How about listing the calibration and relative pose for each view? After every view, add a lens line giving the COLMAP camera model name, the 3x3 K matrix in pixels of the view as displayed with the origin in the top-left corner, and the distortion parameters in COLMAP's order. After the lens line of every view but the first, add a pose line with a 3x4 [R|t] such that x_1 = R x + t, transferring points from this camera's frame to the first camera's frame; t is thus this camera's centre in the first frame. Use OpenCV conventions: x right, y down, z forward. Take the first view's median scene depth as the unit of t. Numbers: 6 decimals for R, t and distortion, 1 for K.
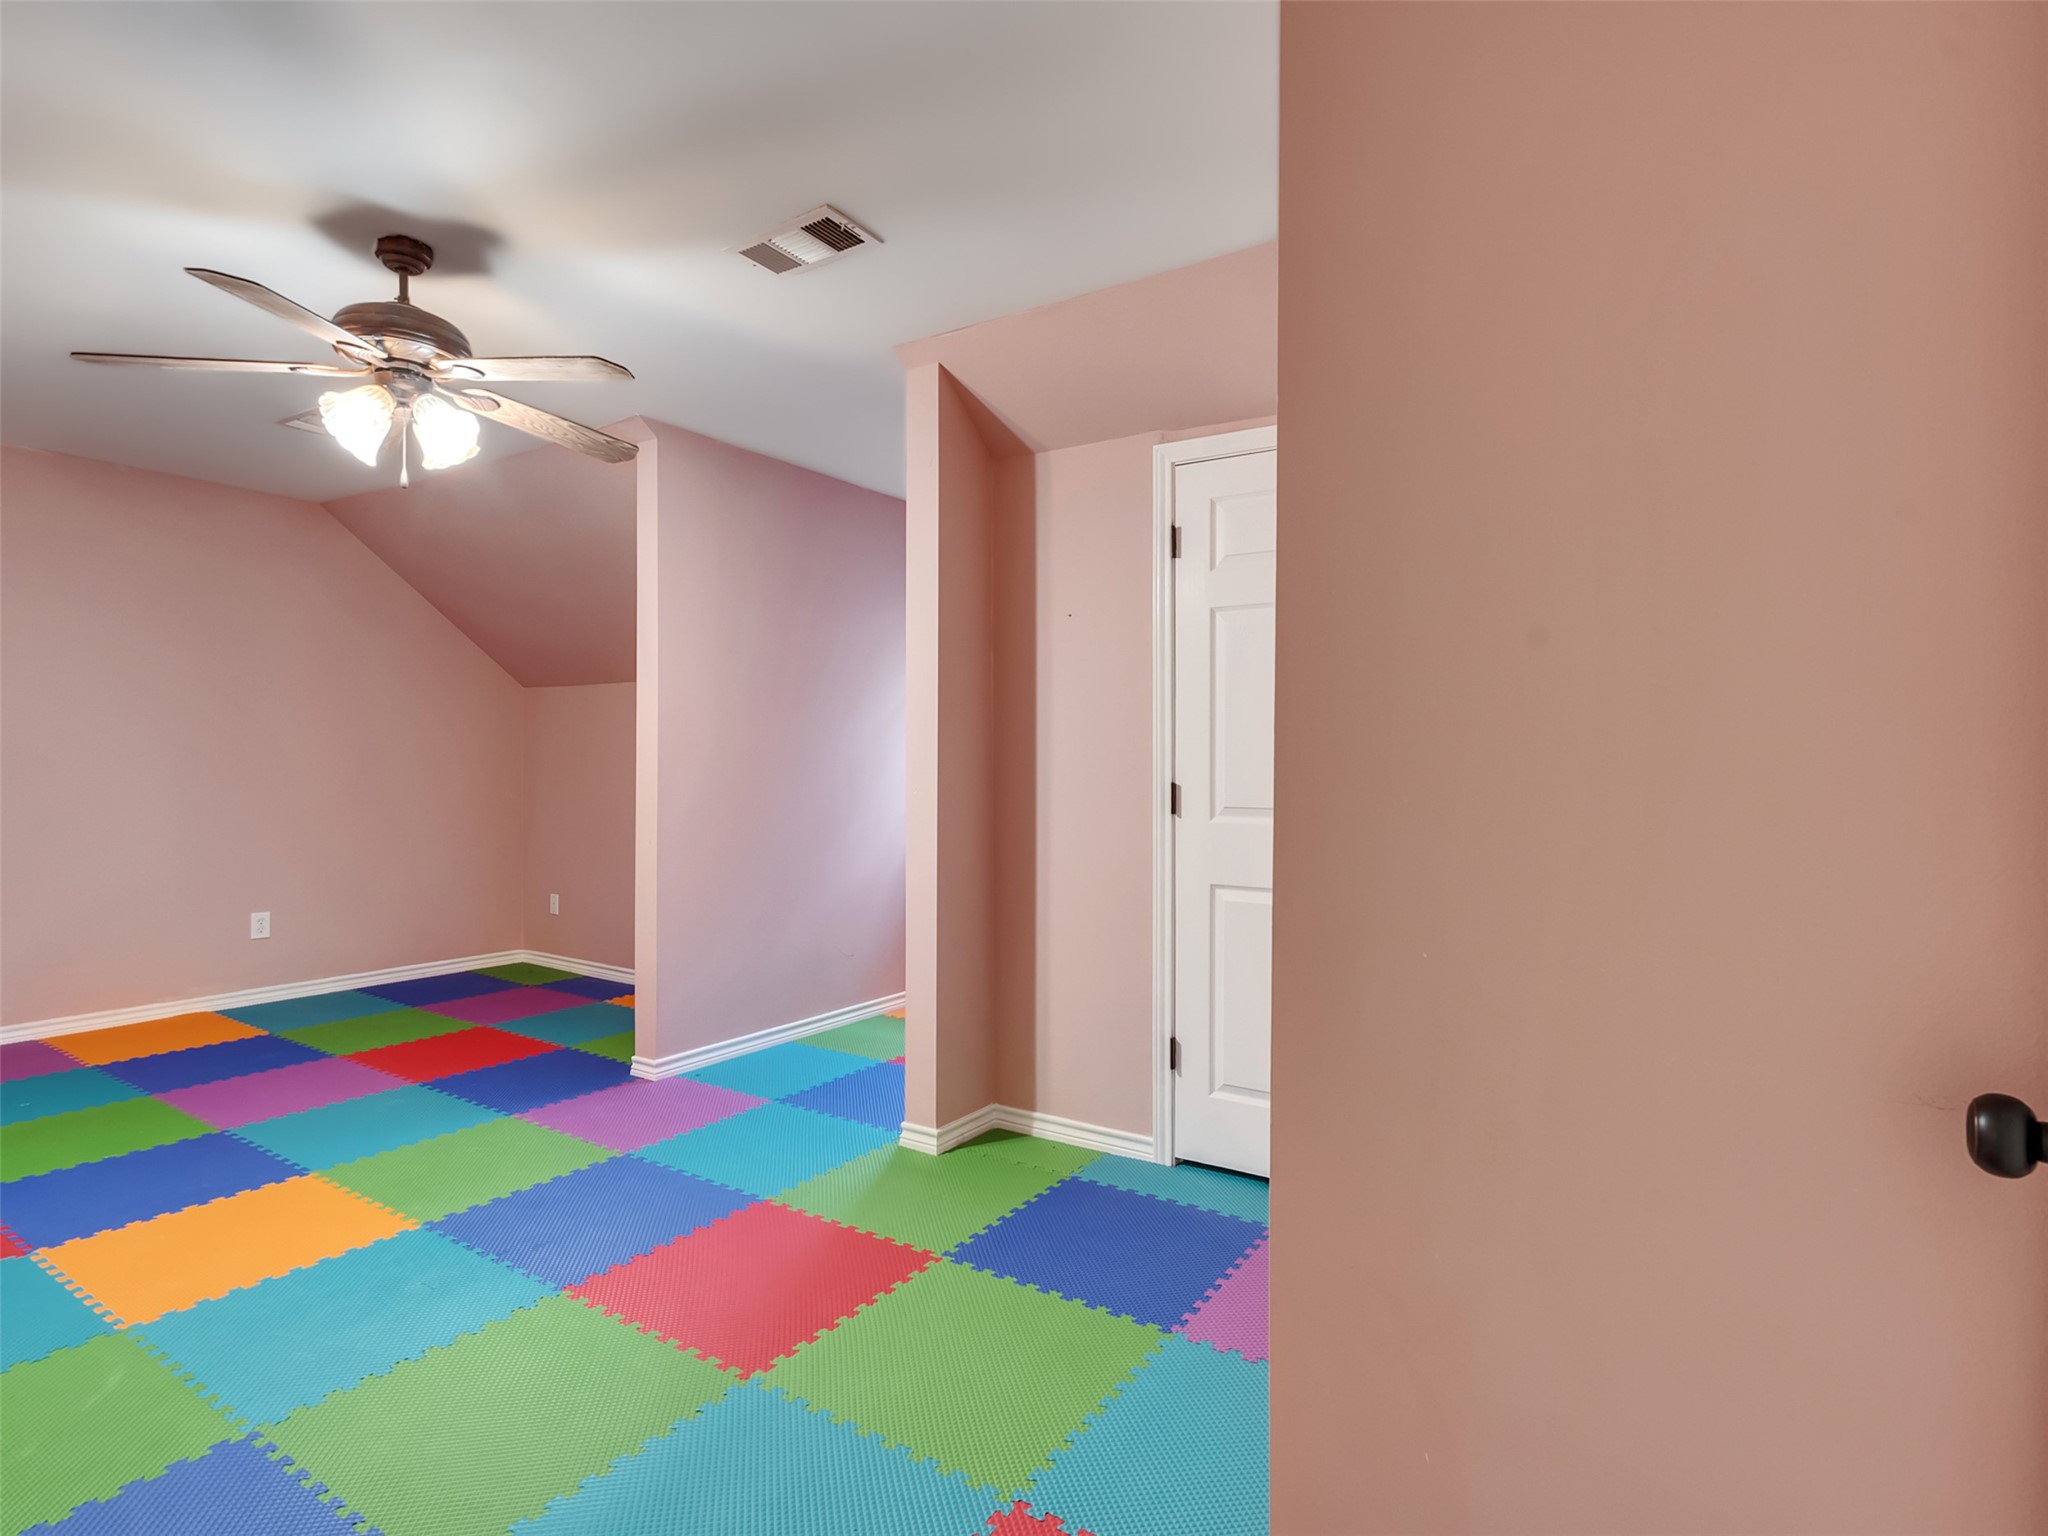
lens RADIAL K [[1057.1, 0, 1013.3], [0, 1057.1, 767.8], [0, 0, 1]] dist [-0.009035, 0.006235]
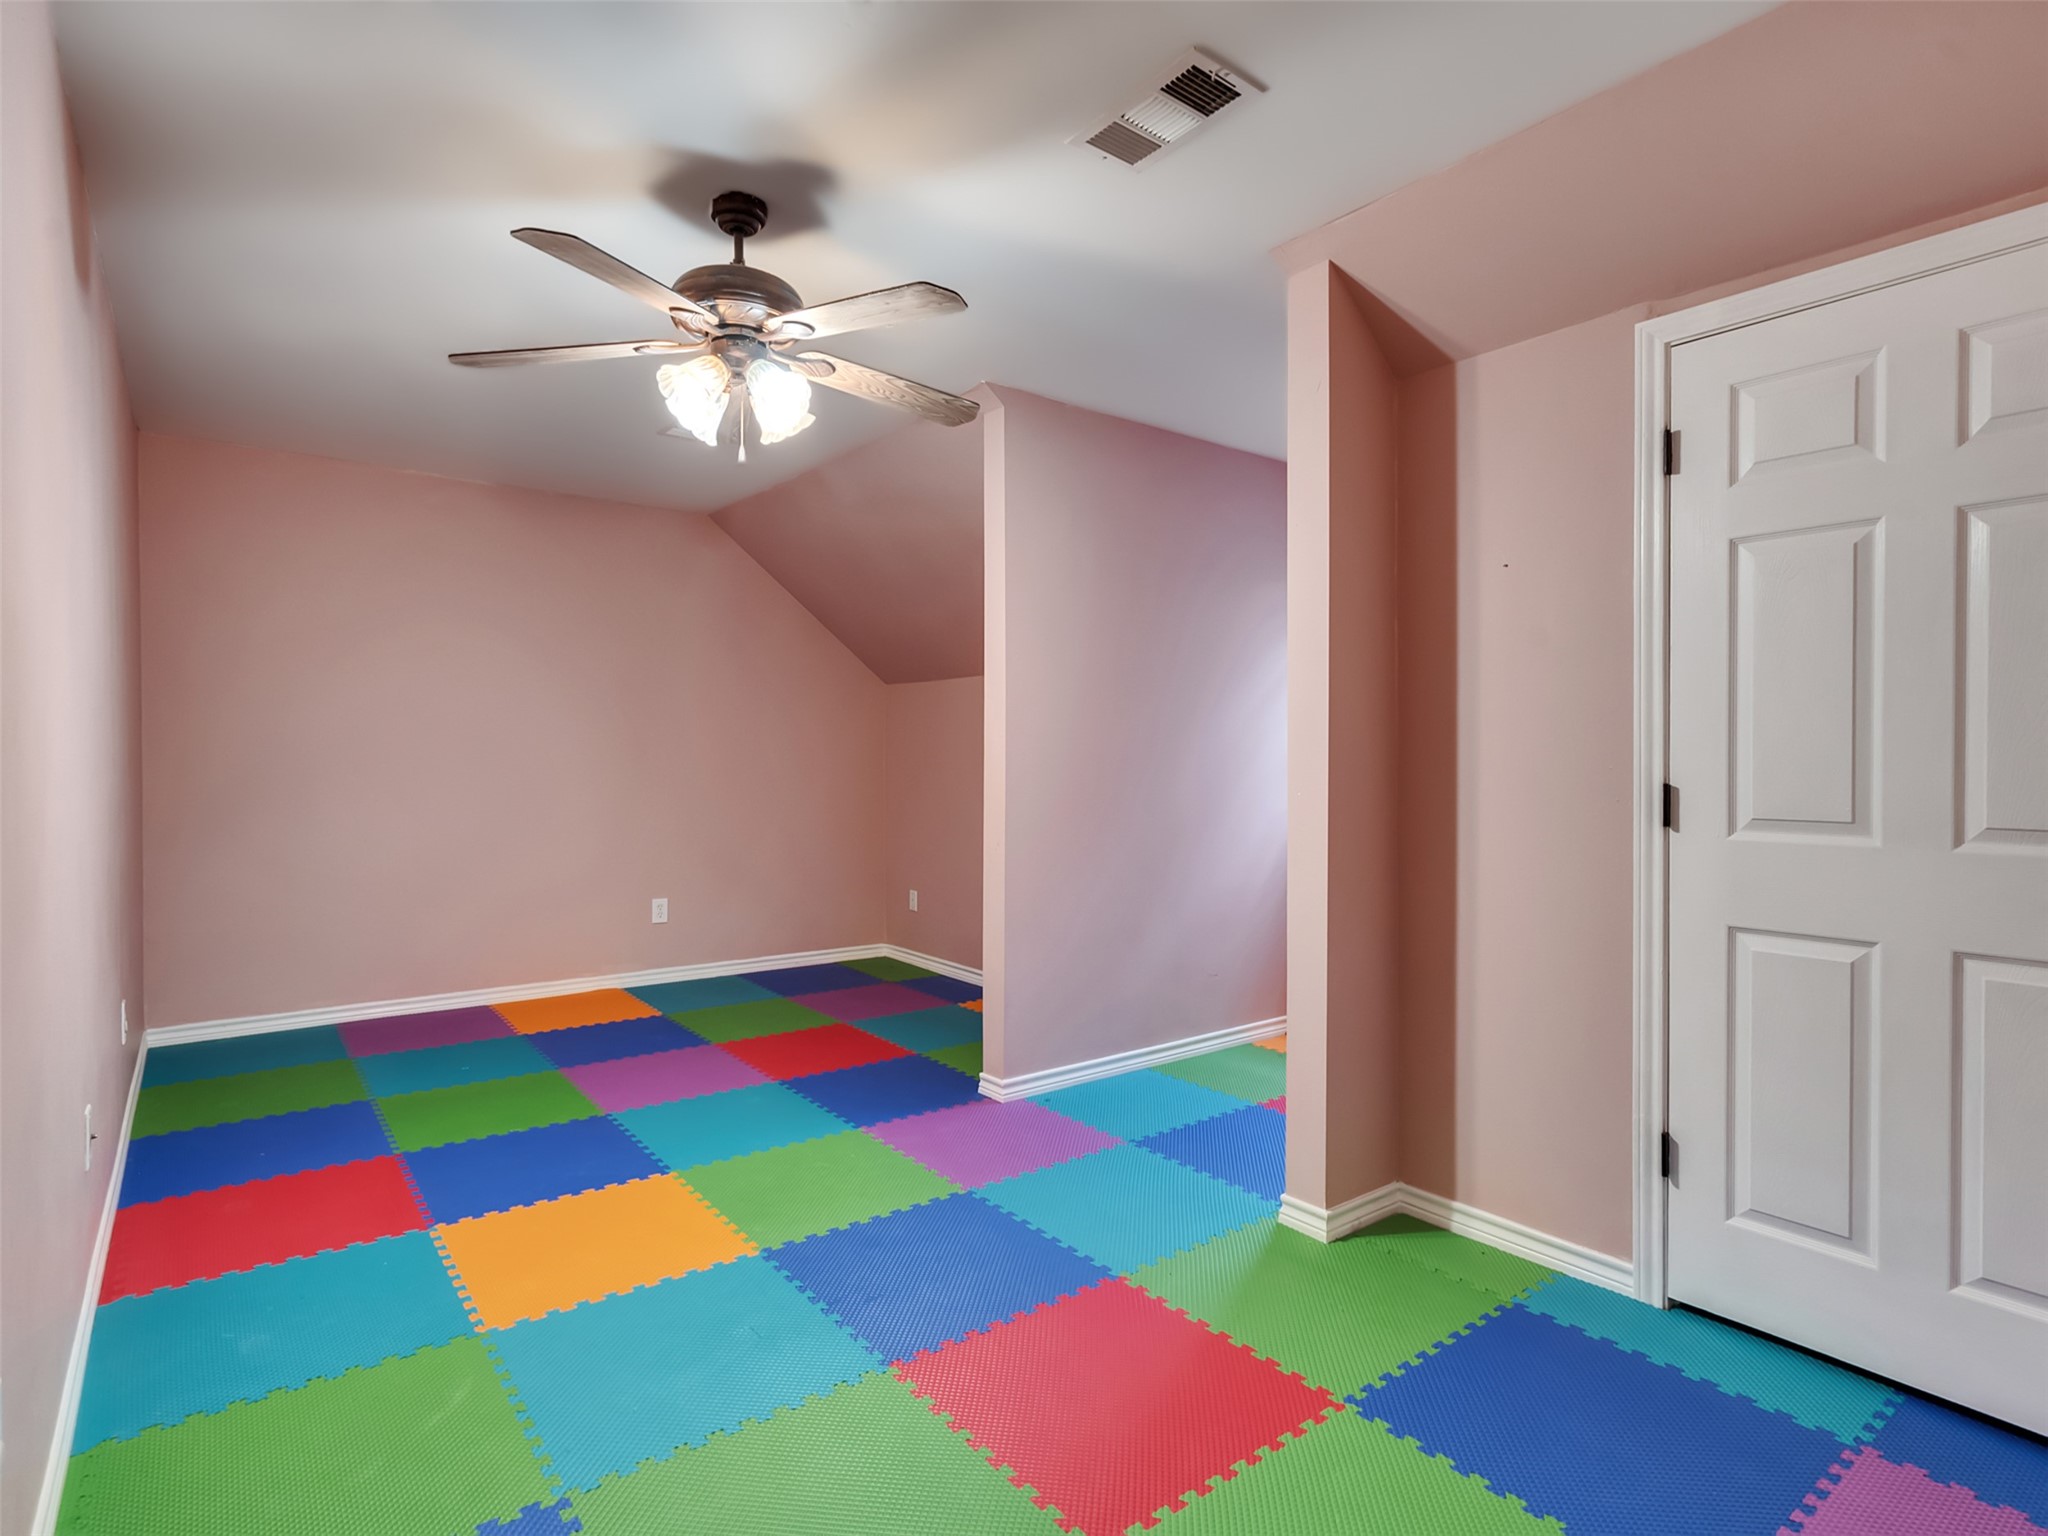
lens RADIAL K [[1057.1, 0, 1013.3], [0, 1057.1, 767.8], [0, 0, 1]] dist [-0.009035, 0.006235]
pose [[0.945276, 0.000291, -0.326271, -0.036034], [0.001007, 0.999992, 0.003810, 0.000012], [0.326270, -0.003930, 0.945268, 0.160783]]
